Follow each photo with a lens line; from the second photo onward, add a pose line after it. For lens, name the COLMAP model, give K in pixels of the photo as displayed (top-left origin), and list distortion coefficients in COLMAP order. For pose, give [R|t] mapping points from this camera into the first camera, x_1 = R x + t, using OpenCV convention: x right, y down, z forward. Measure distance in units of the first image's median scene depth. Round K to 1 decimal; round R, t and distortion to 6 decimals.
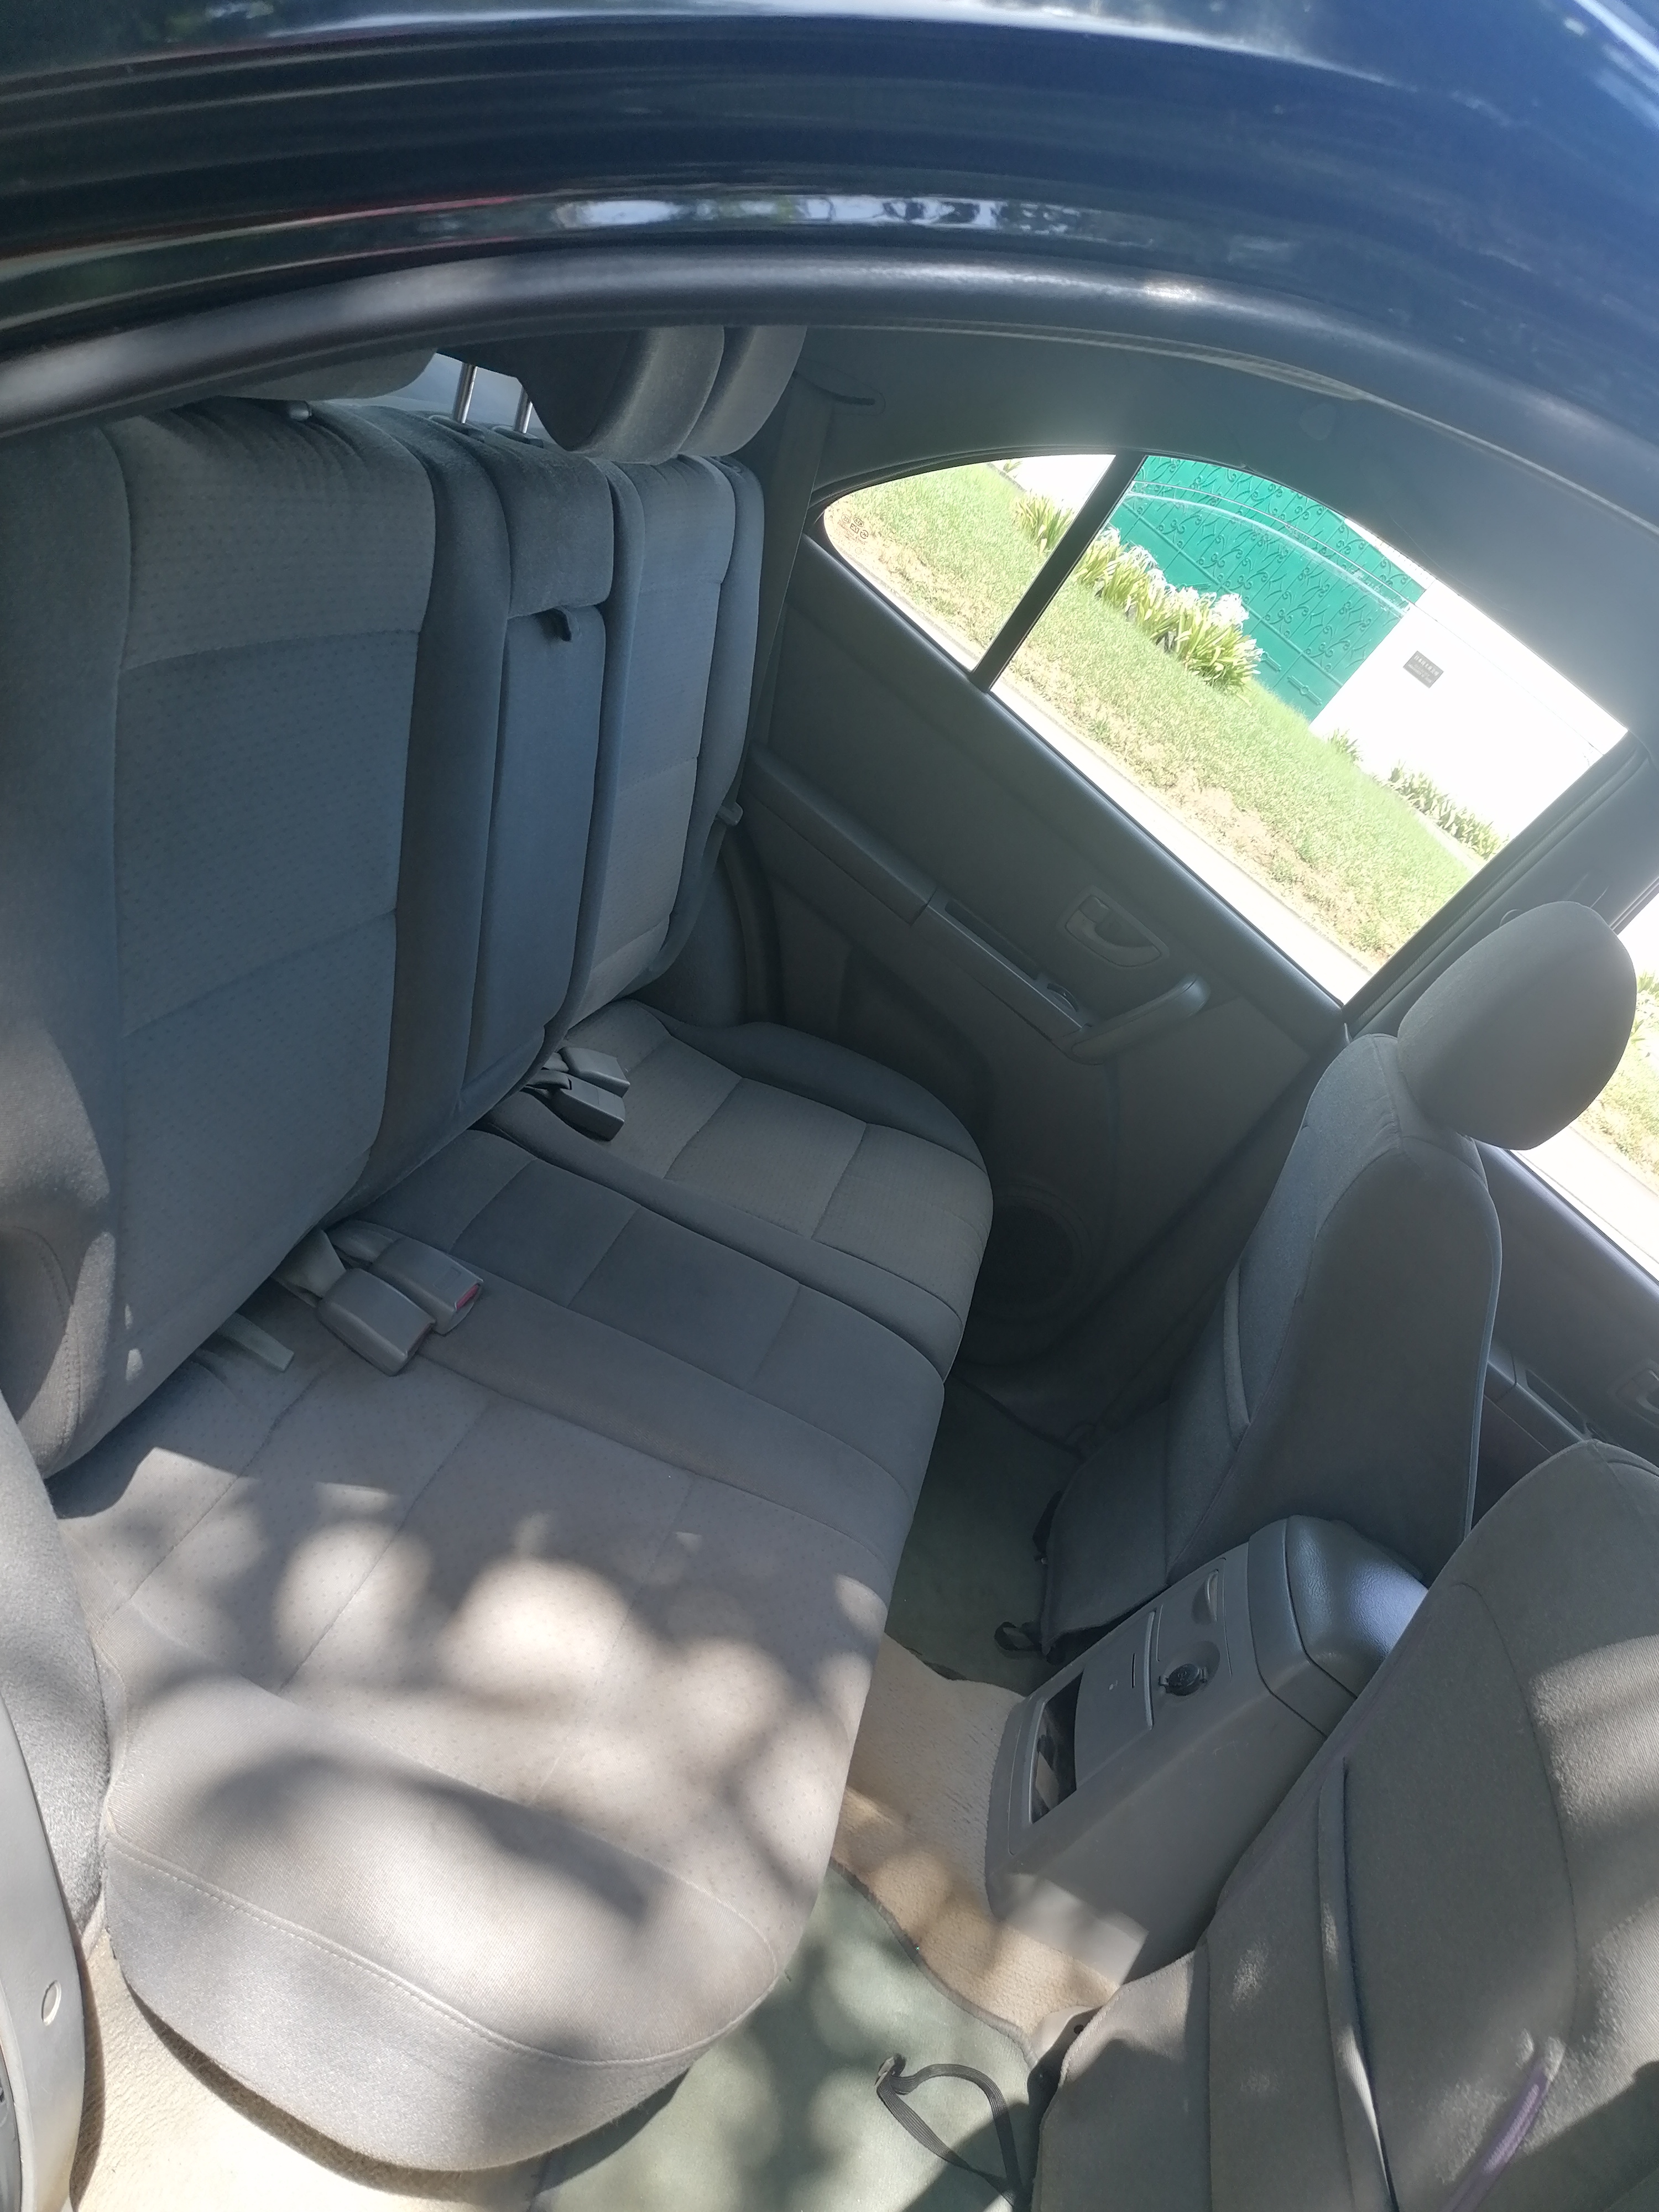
lens RADIAL K [[1740.9, 0, 829.5], [0, 1740.9, 1106.8], [0, 0, 1]] dist [0.003806, -0.000392]
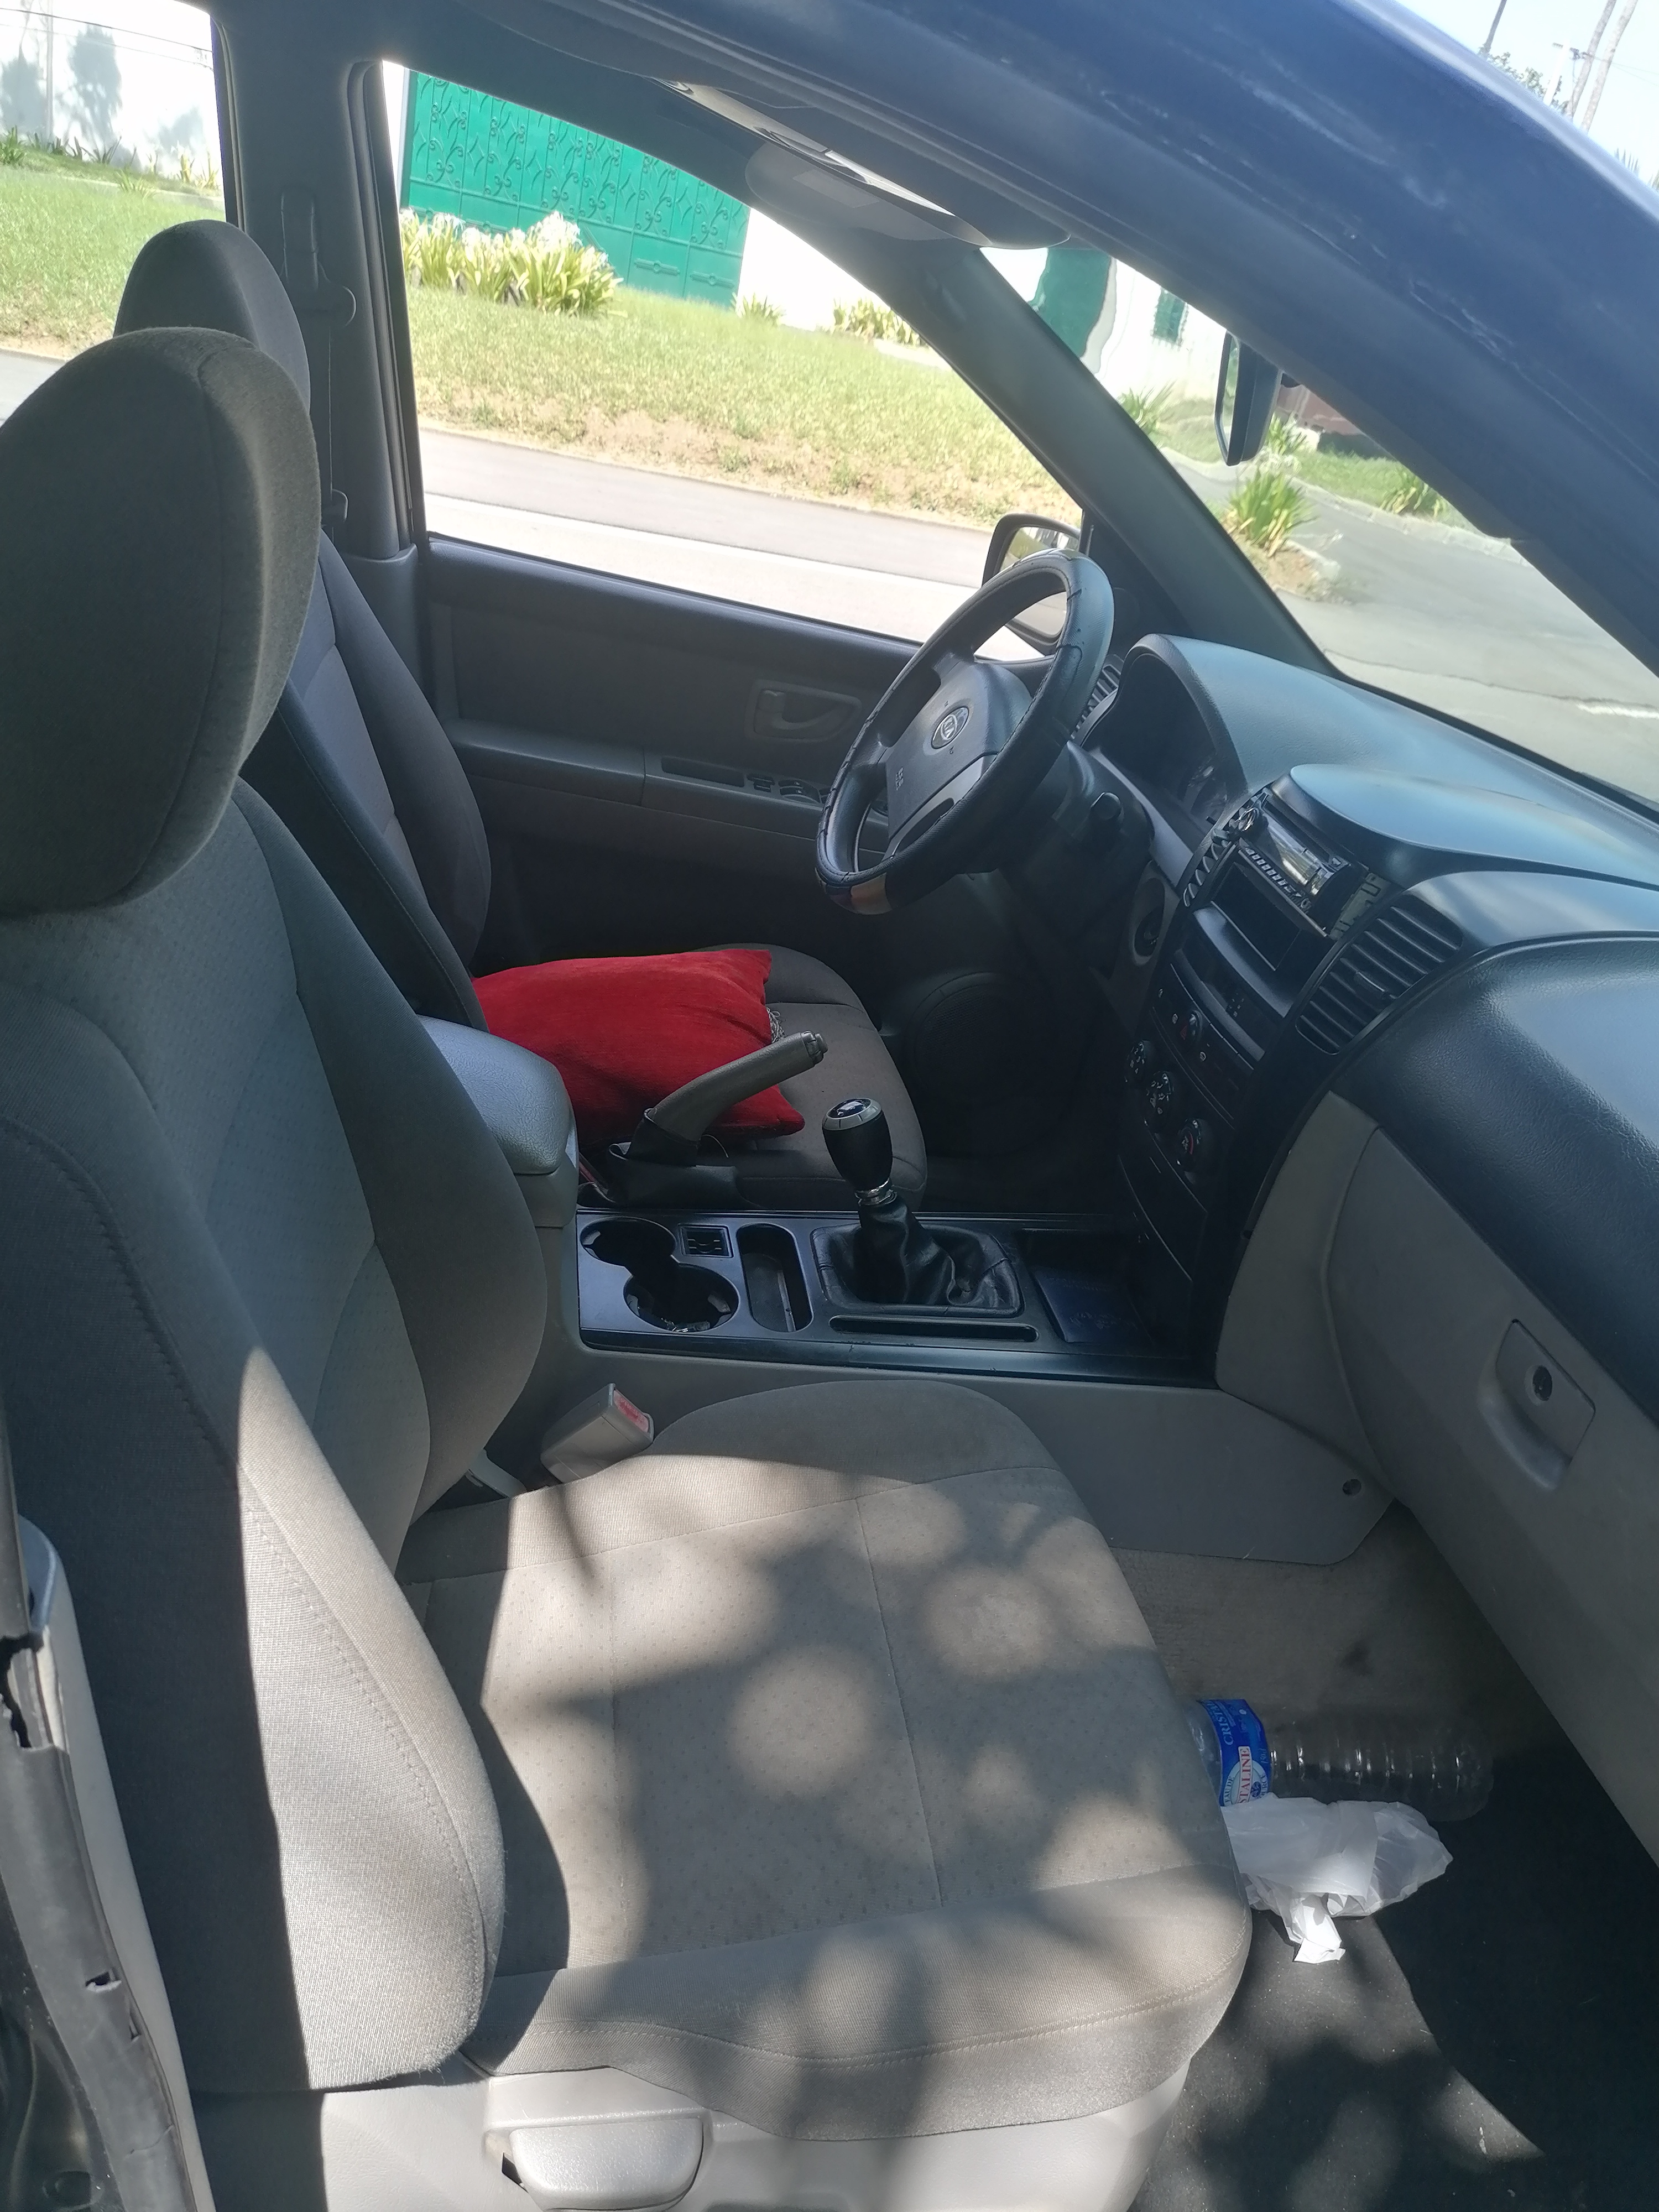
lens RADIAL K [[1740.9, 0, 829.0], [0, 1740.9, 1105.1], [0, 0, 1]] dist [0.003806, -0.000392]
pose [[0.864918, -0.500383, 0.039157, 0.093105], [0.491117, 0.859828, 0.139643, 0.058546], [-0.103544, -0.101549, 0.989427, 0.027125]]
